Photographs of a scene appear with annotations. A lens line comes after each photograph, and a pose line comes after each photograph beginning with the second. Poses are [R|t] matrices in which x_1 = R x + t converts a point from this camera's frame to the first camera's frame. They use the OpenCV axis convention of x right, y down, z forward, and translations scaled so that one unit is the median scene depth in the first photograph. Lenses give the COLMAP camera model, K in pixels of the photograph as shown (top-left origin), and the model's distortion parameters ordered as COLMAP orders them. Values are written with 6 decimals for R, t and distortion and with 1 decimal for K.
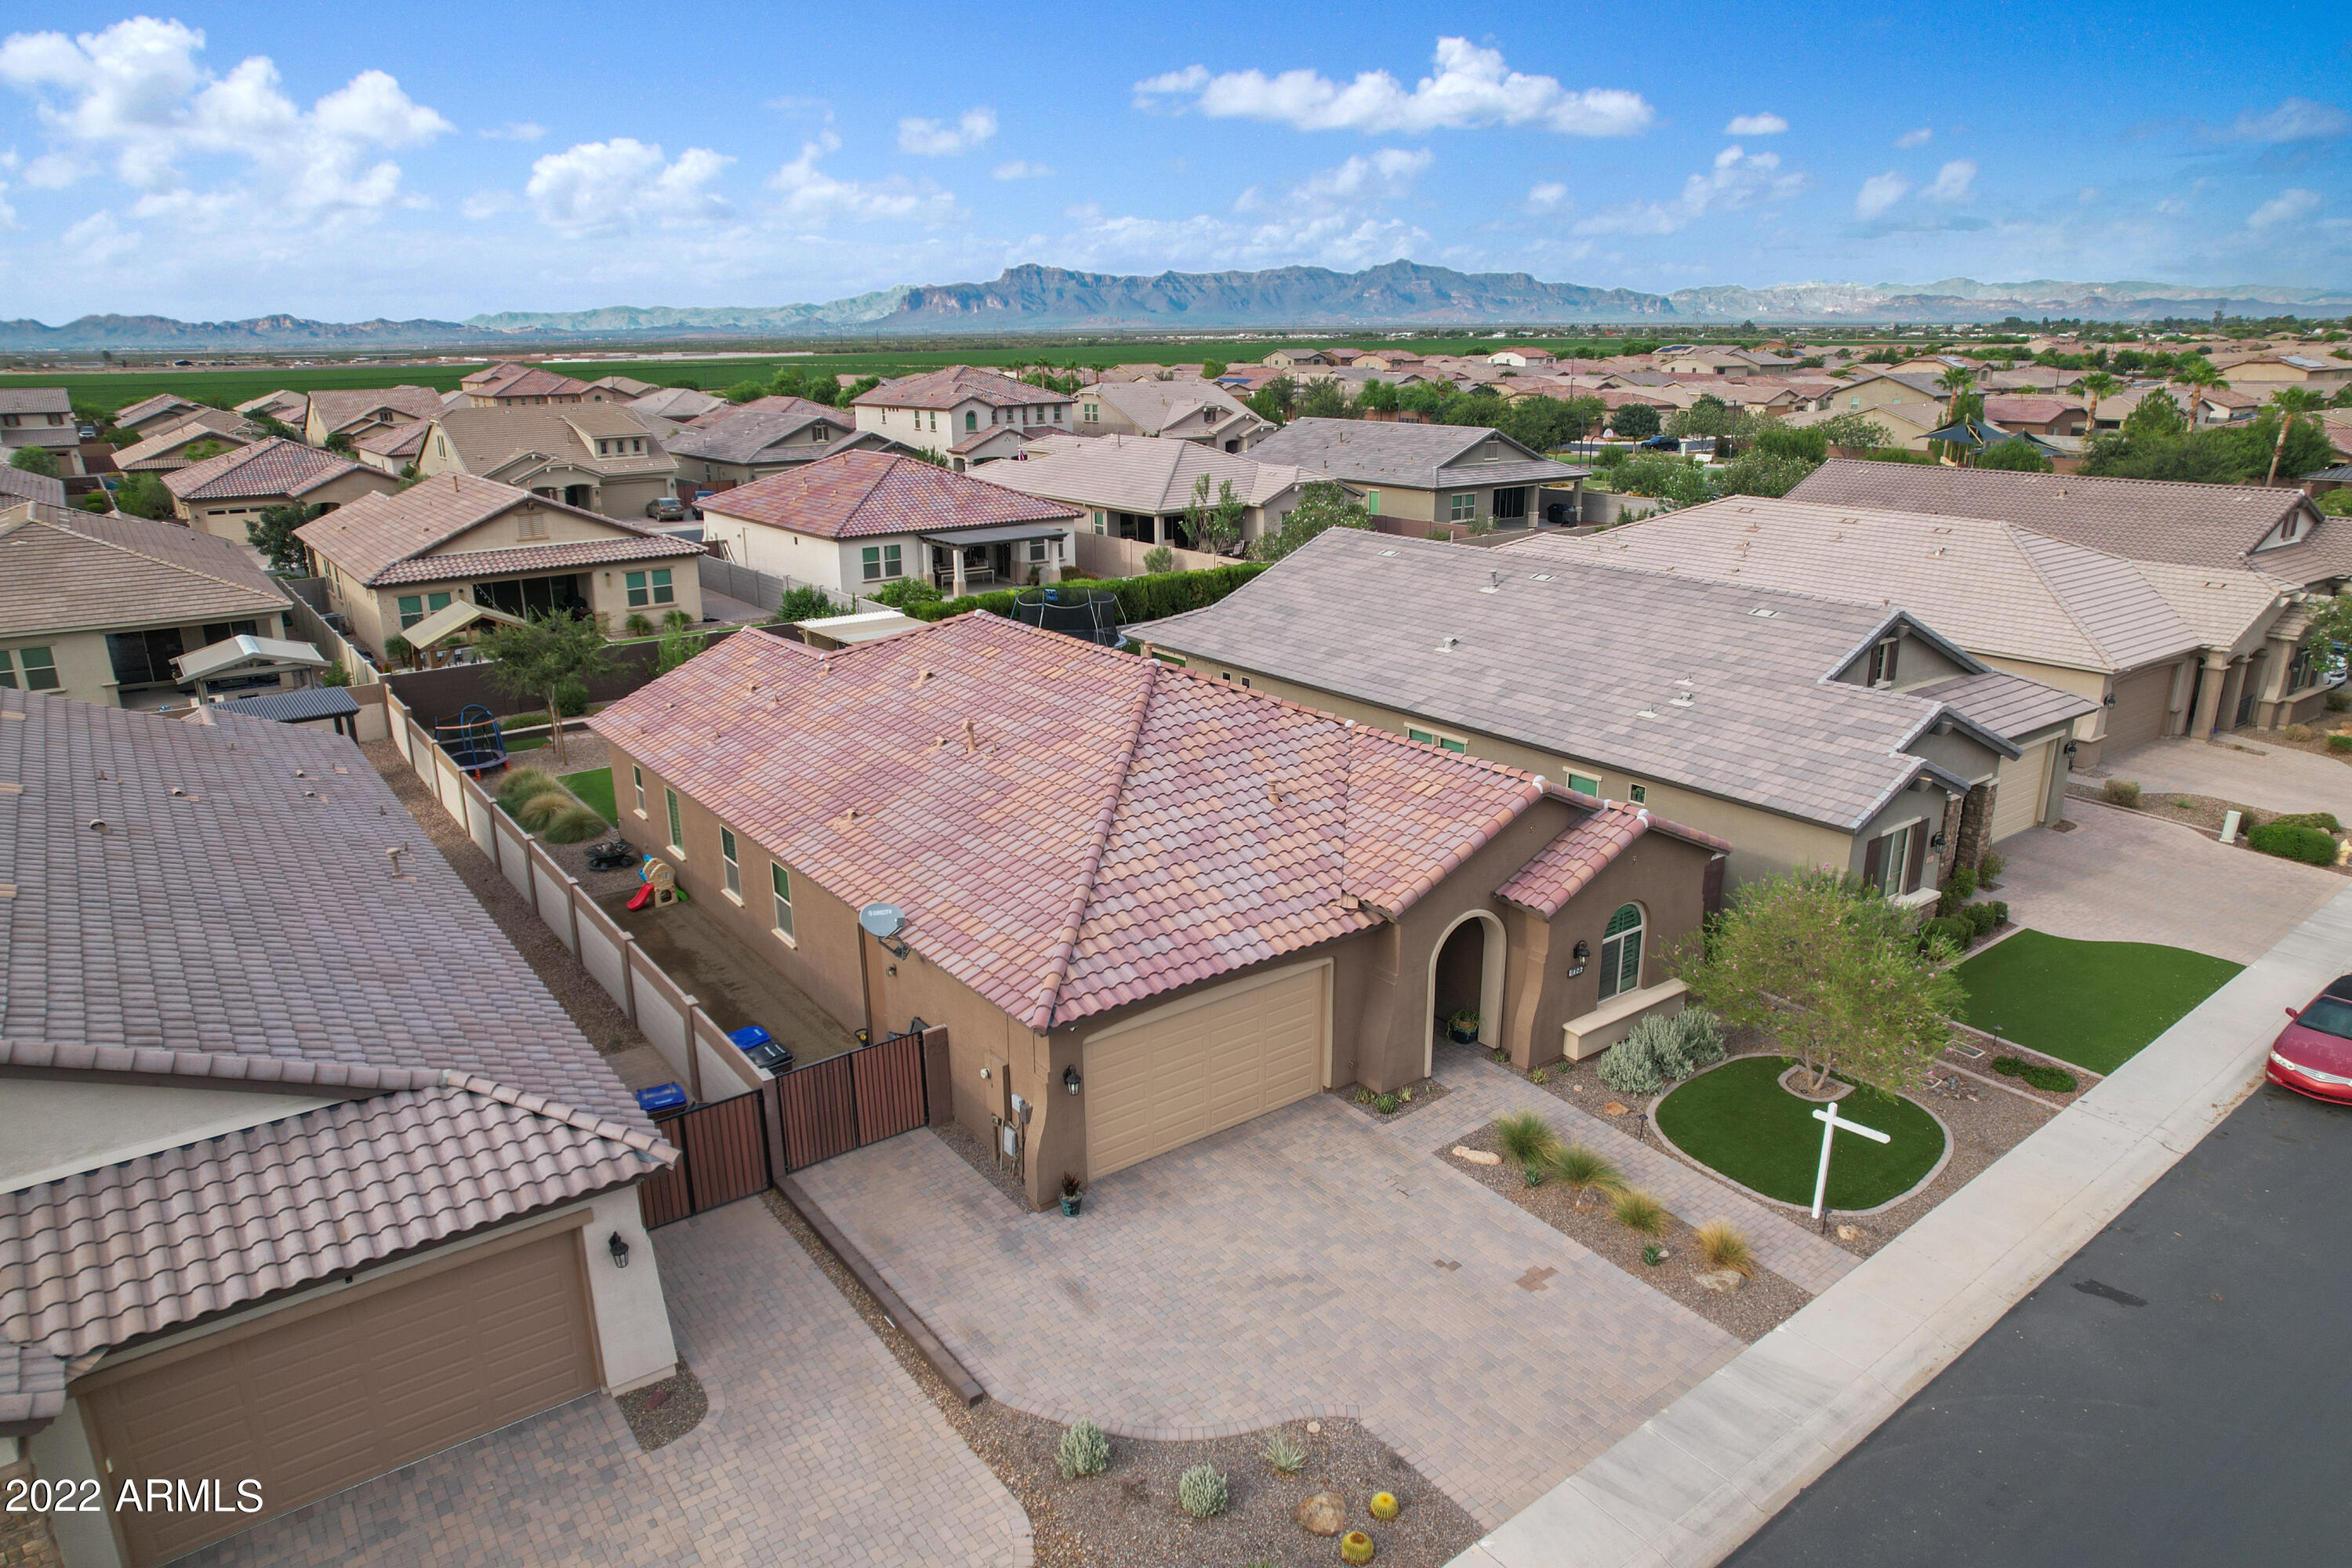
lens RADIAL K [[1510.2, 0, 1181.4], [0, 1510.2, 785.1], [0, 0, 1]] dist [-0.085252, 0.077973]
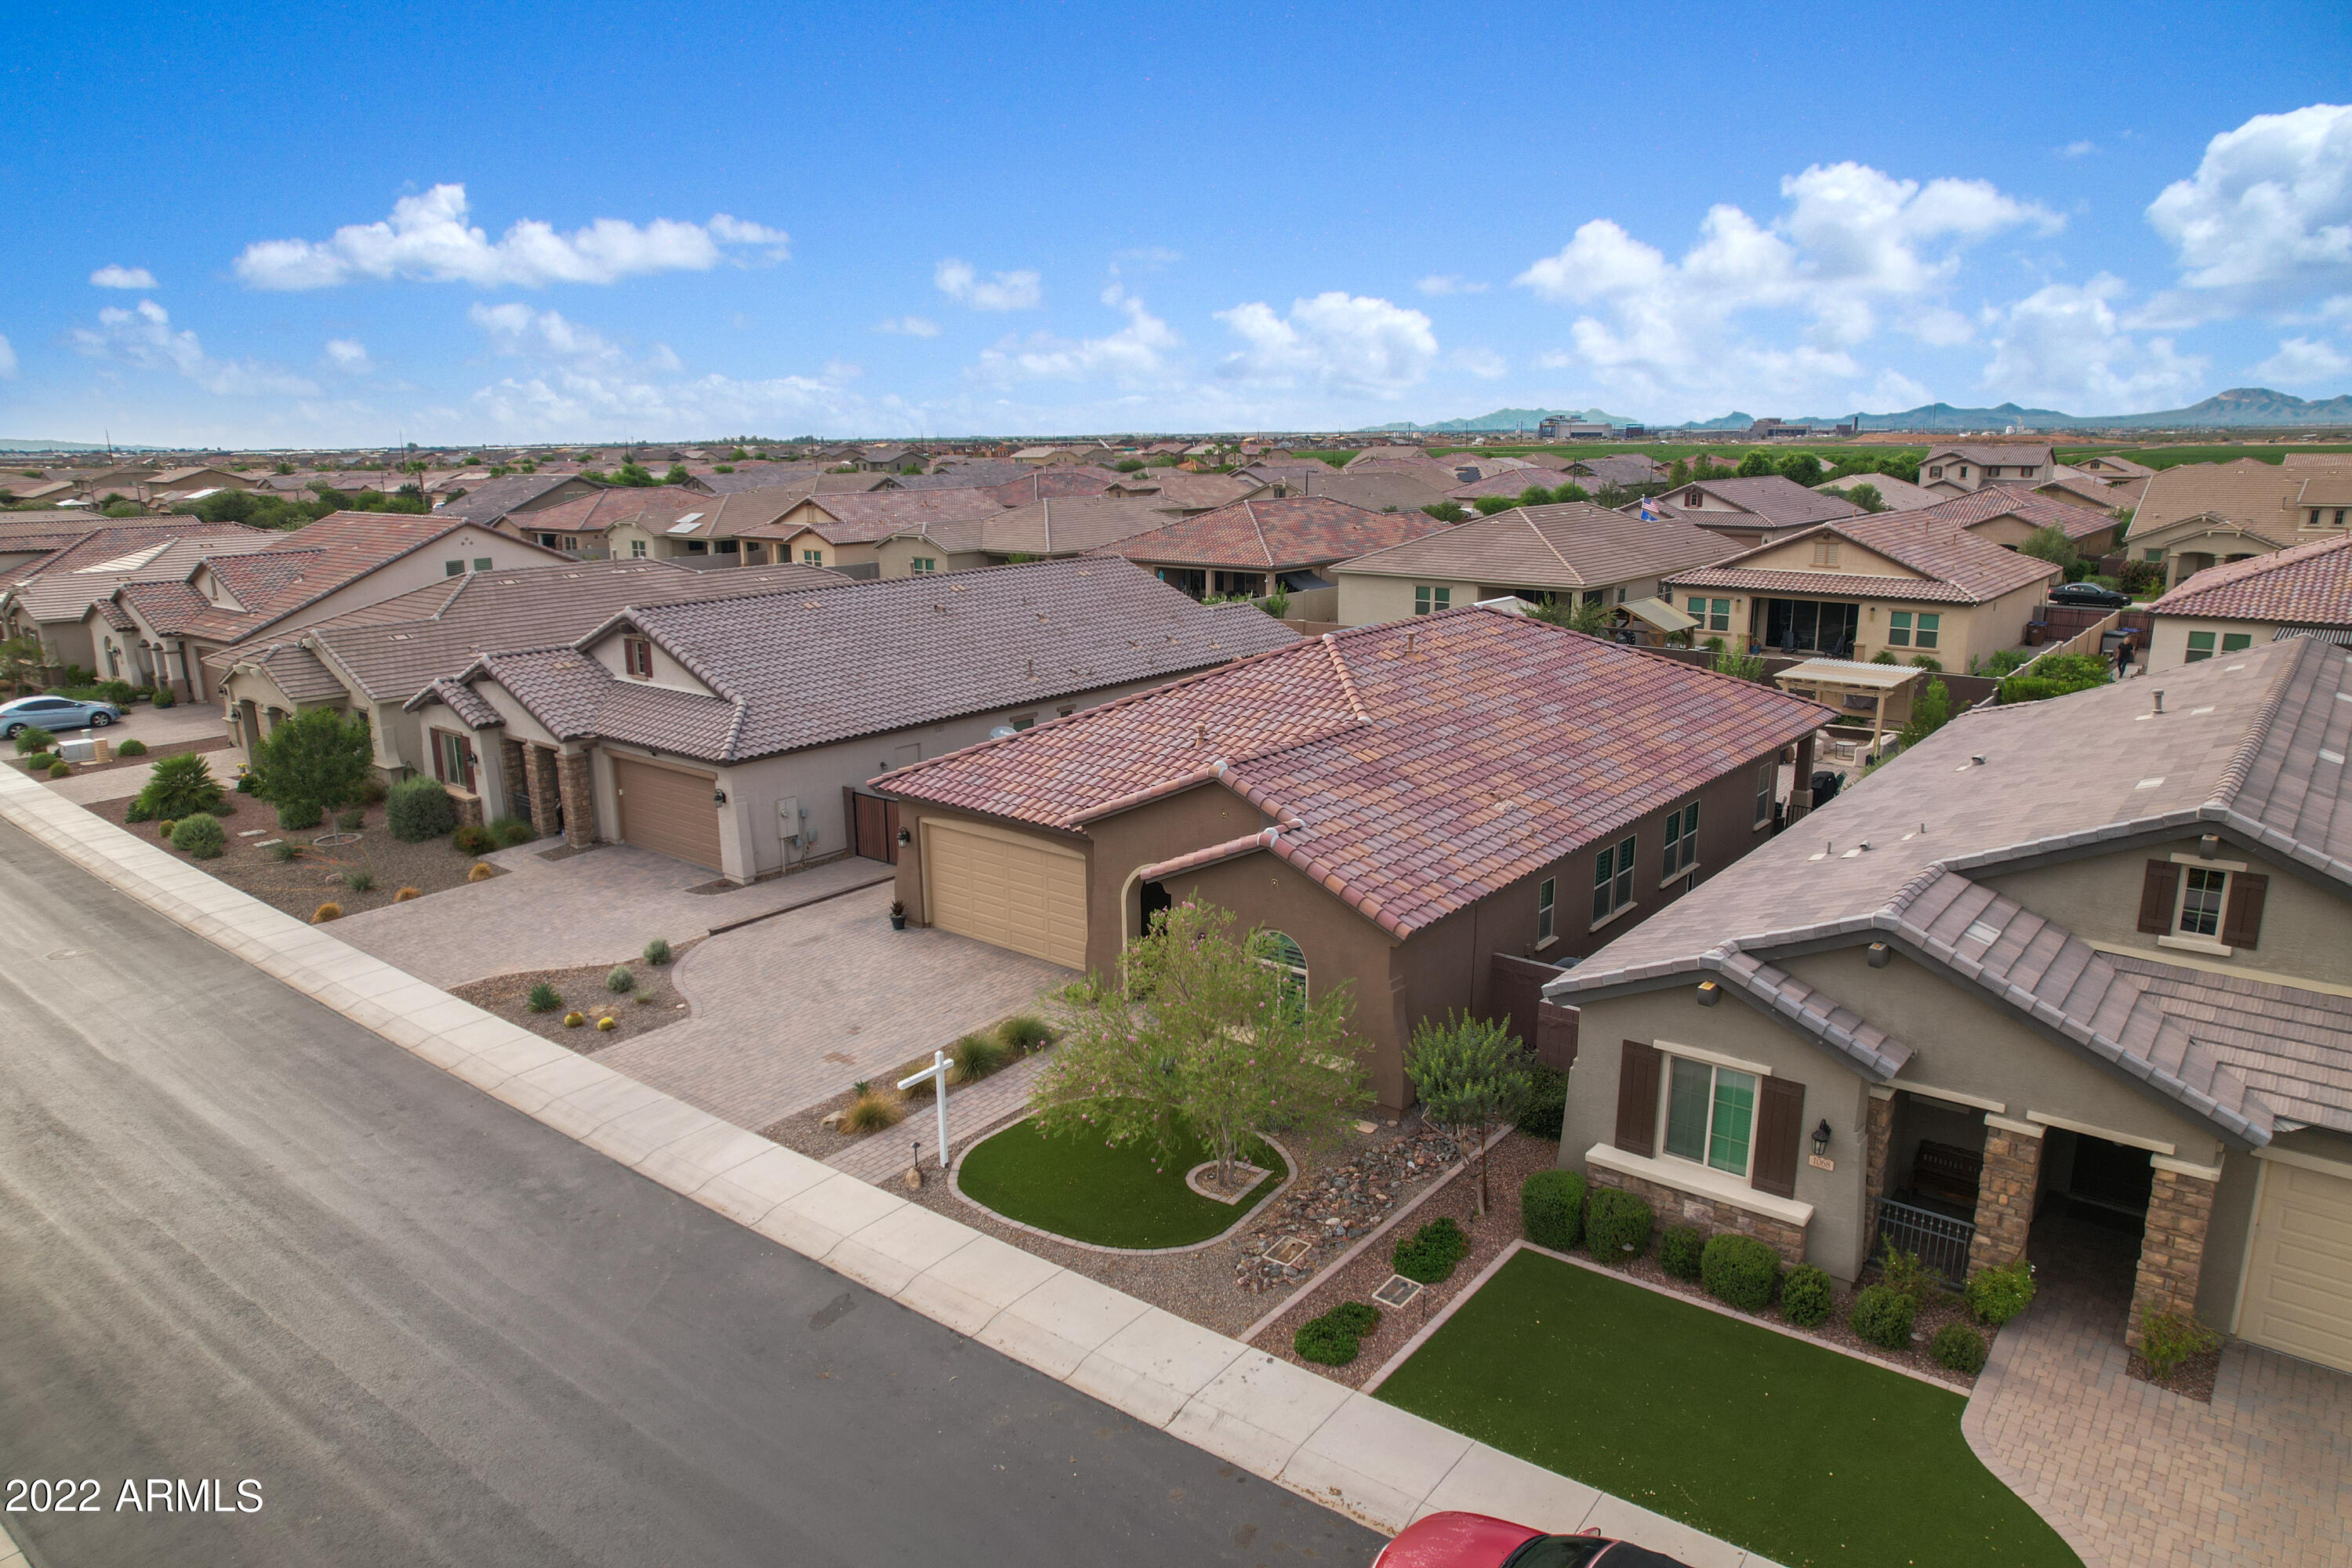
lens RADIAL K [[1510.2, 0, 1181.4], [0, 1510.2, 785.1], [0, 0, 1]] dist [-0.085252, 0.077973]
pose [[0.244794, 0.230110, -0.941873, 0.523133], [-0.273486, 0.948371, 0.160618, -0.064209], [0.930205, 0.218270, 0.295087, 0.298598]]
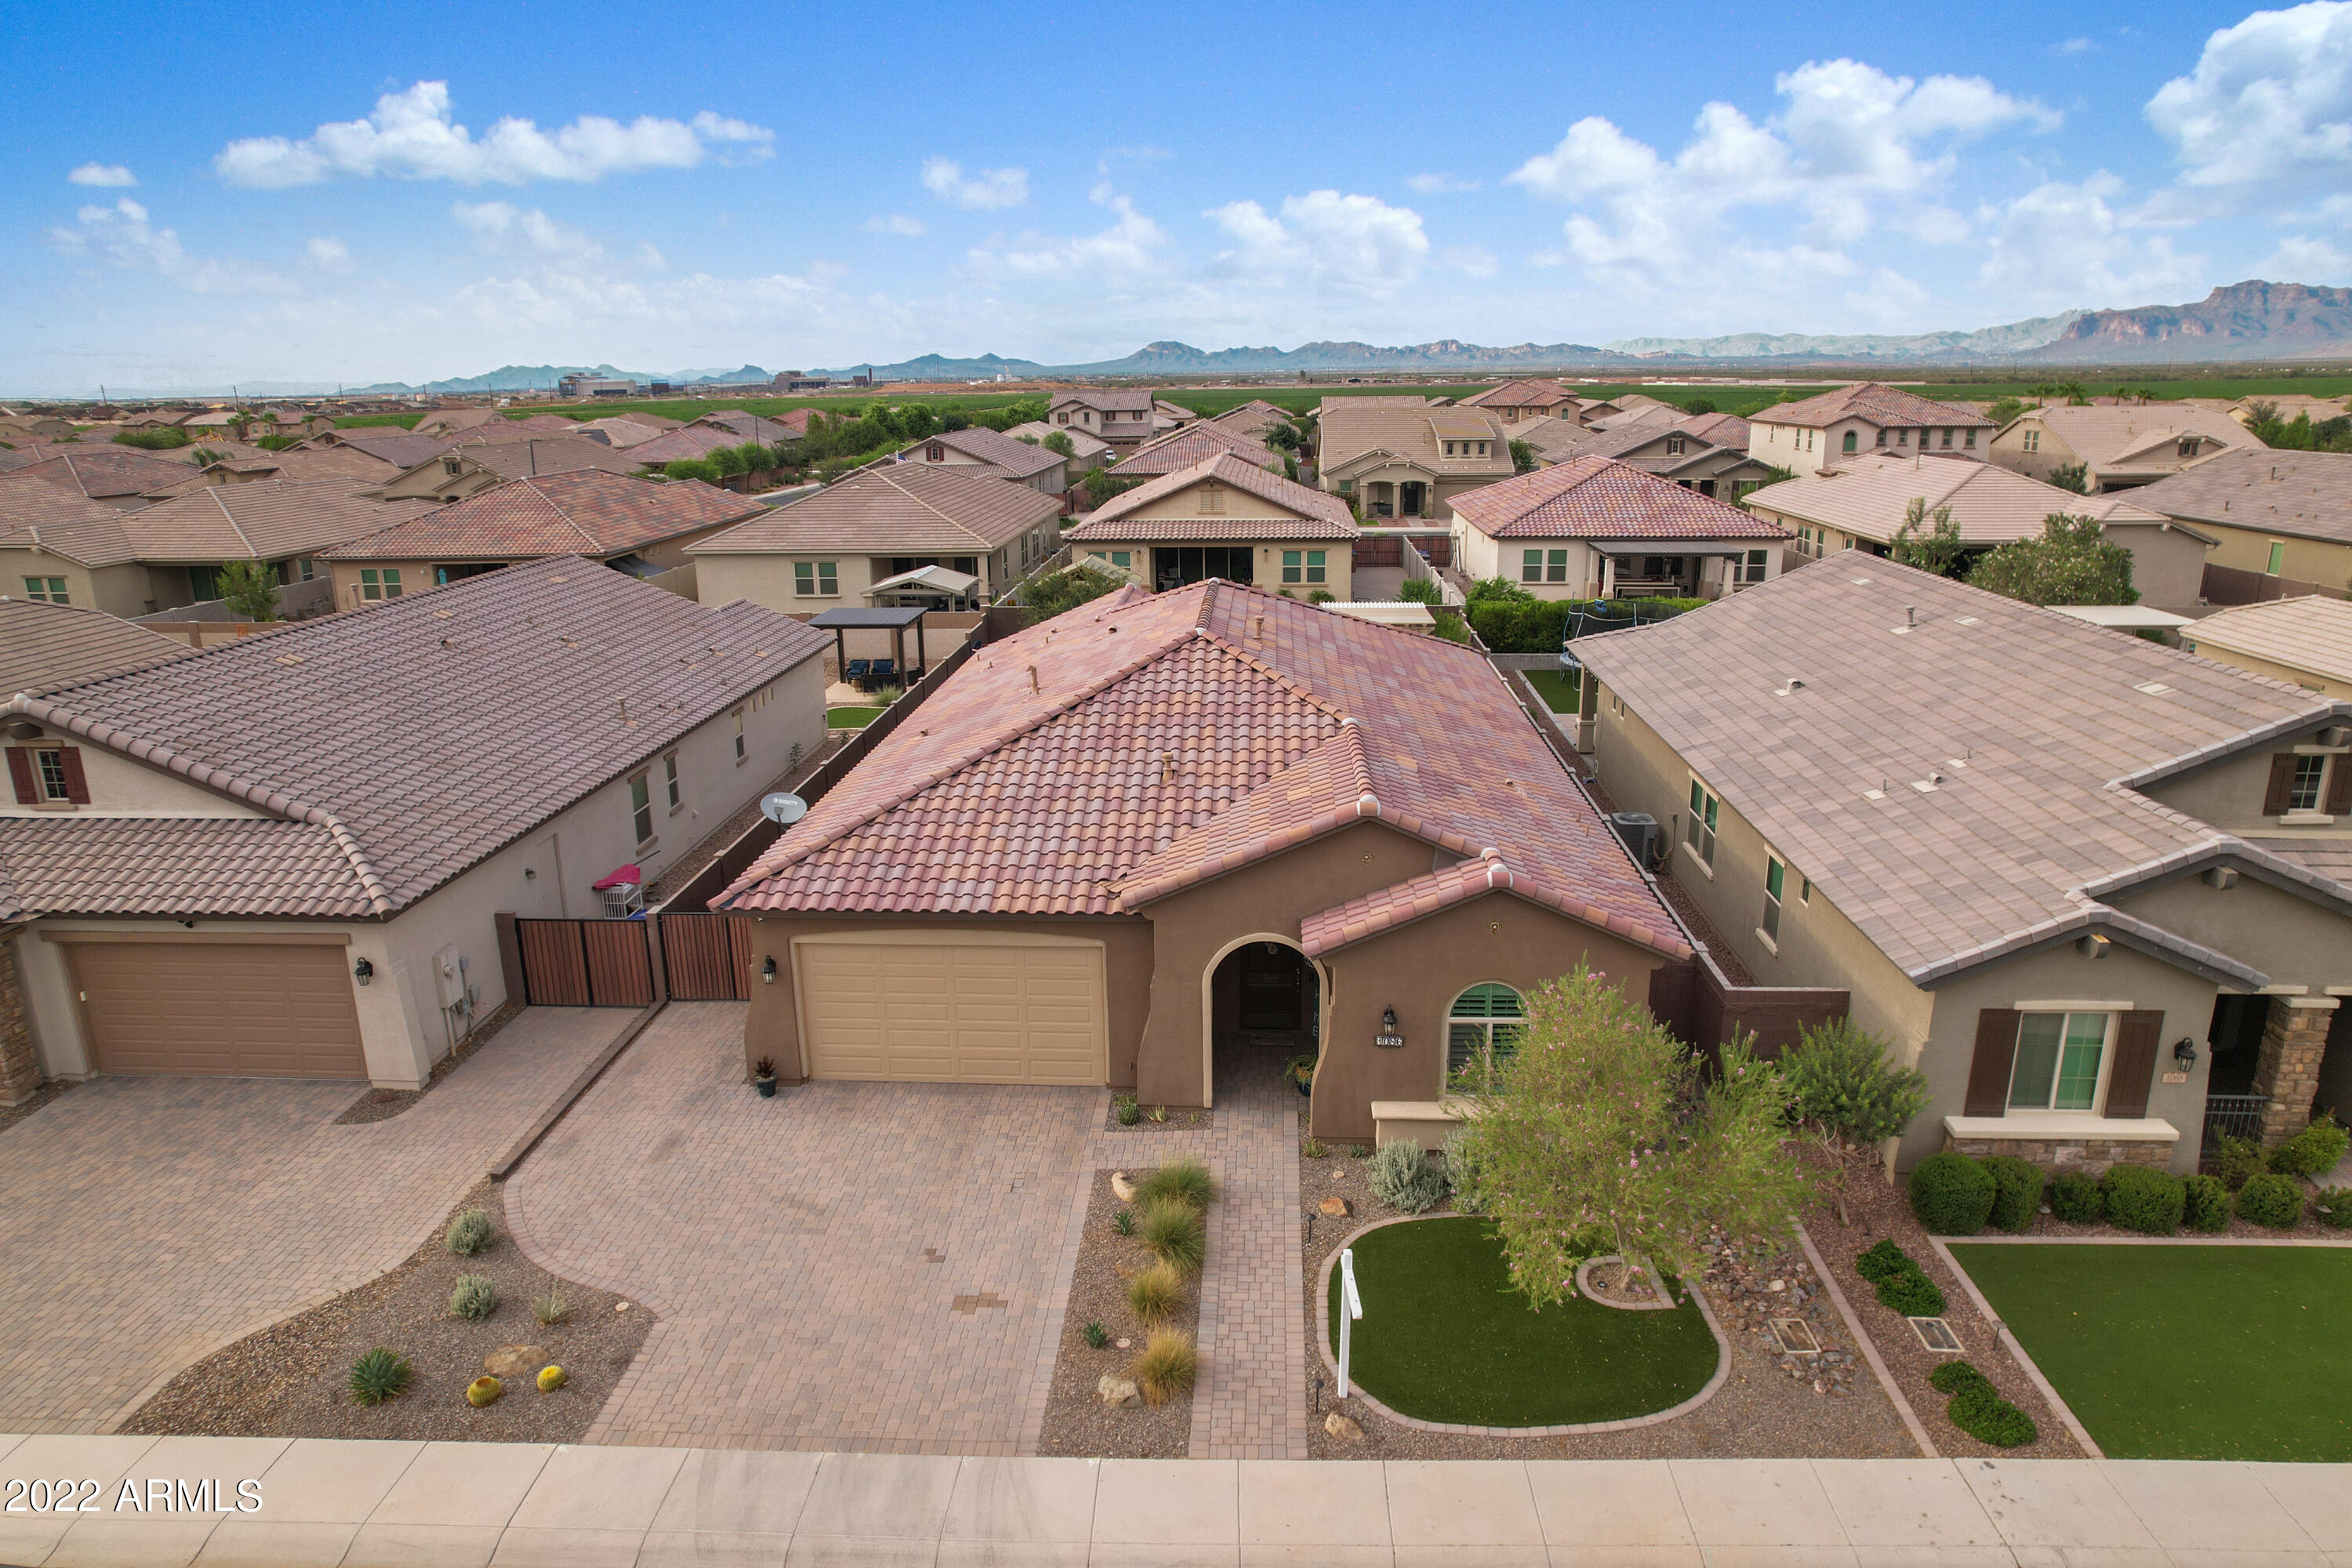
lens RADIAL K [[1510.2, 0, 1181.4], [0, 1510.2, 785.1], [0, 0, 1]] dist [-0.085252, 0.077973]
pose [[0.764320, 0.170284, -0.621947, 0.298108], [-0.180767, 0.982411, 0.046829, -0.014045], [0.618982, 0.076635, 0.781658, 0.124132]]
